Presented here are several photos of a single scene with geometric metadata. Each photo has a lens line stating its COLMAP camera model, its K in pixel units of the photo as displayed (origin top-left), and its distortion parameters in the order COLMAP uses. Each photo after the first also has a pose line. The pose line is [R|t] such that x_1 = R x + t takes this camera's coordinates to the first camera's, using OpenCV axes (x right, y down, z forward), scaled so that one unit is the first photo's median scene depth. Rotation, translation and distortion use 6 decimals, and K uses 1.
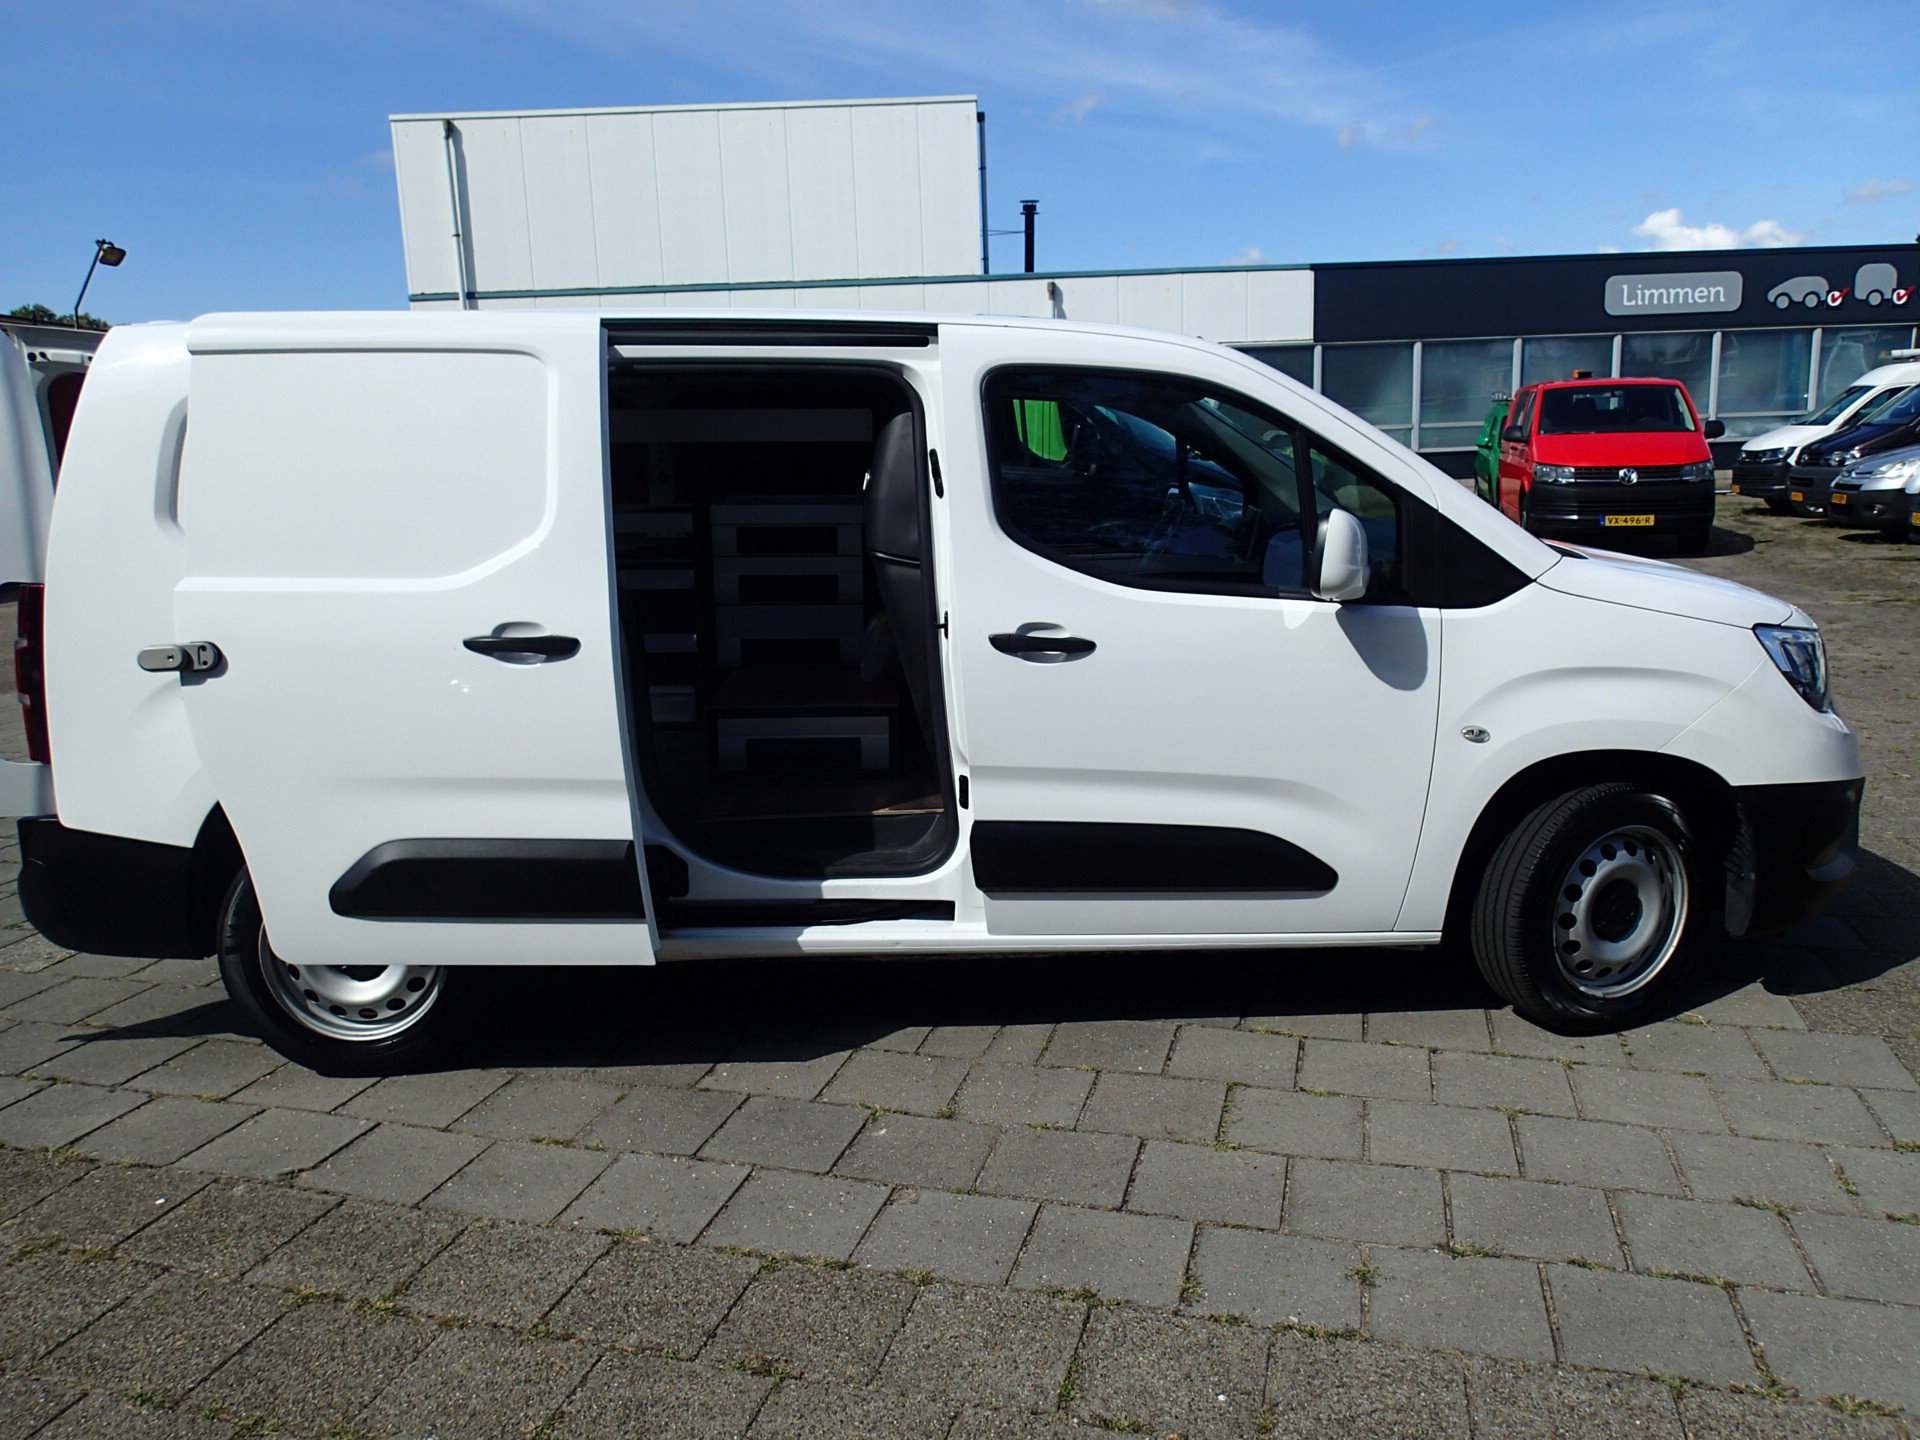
lens RADIAL K [[1446.7, 0, 964.8], [0, 1446.7, 717.0], [0, 0, 1]] dist [0.002870, -0.002953]
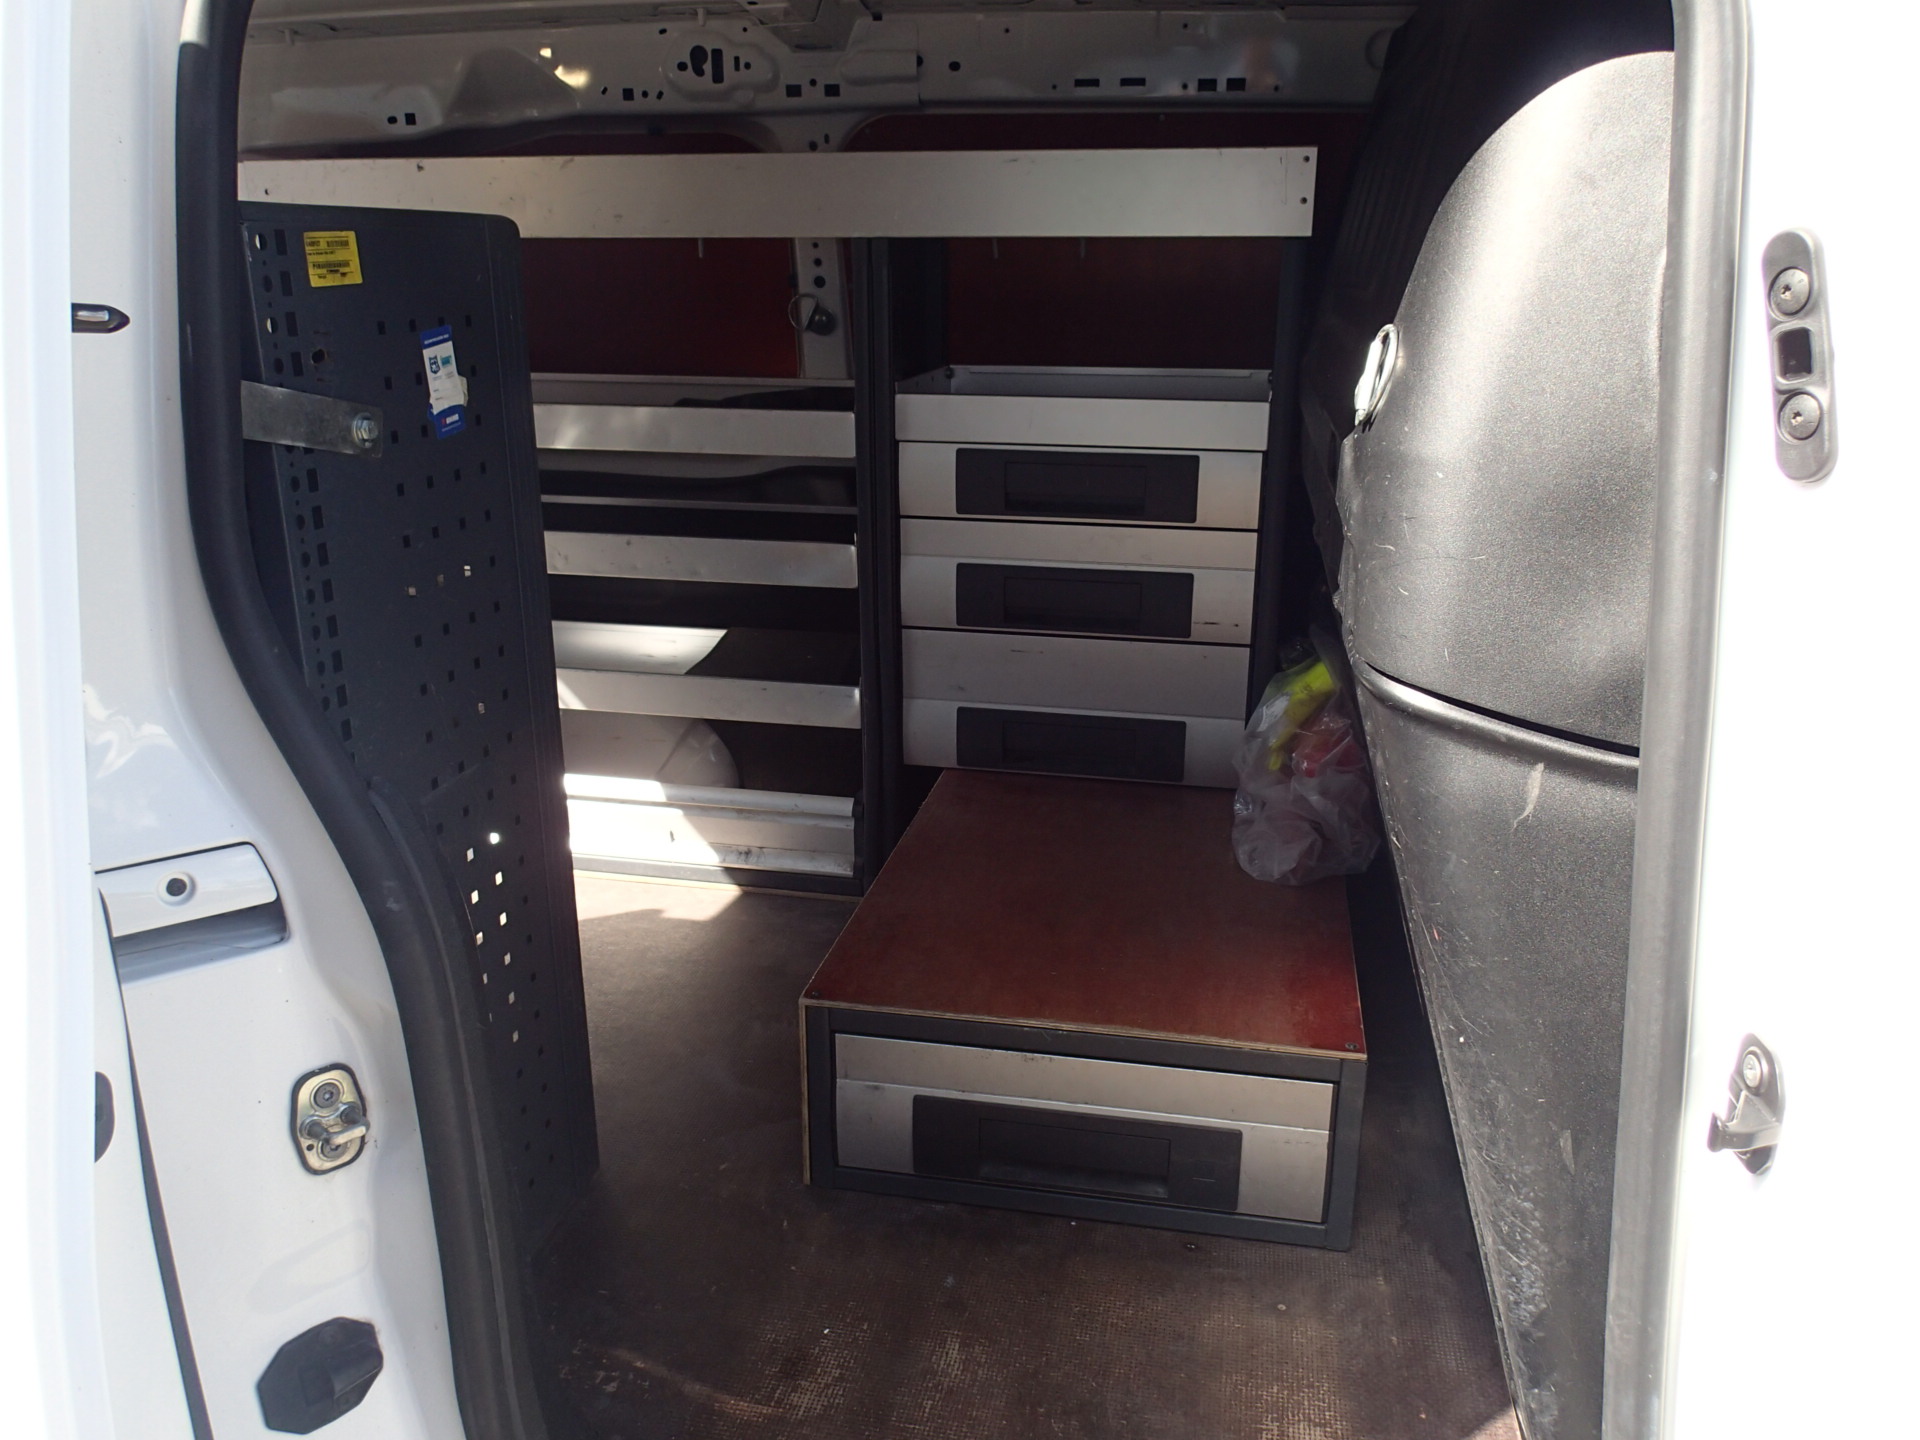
lens RADIAL K [[1432.2, 0, 970.4], [0, 1432.2, 725.7], [0, 0, 1]] dist [-0.000954, 0.003509]
pose [[0.976901, 0.075522, -0.199900, -0.082971], [-0.051264, 0.990974, 0.123865, -0.131466], [0.207451, -0.110756, 0.971955, 0.748996]]
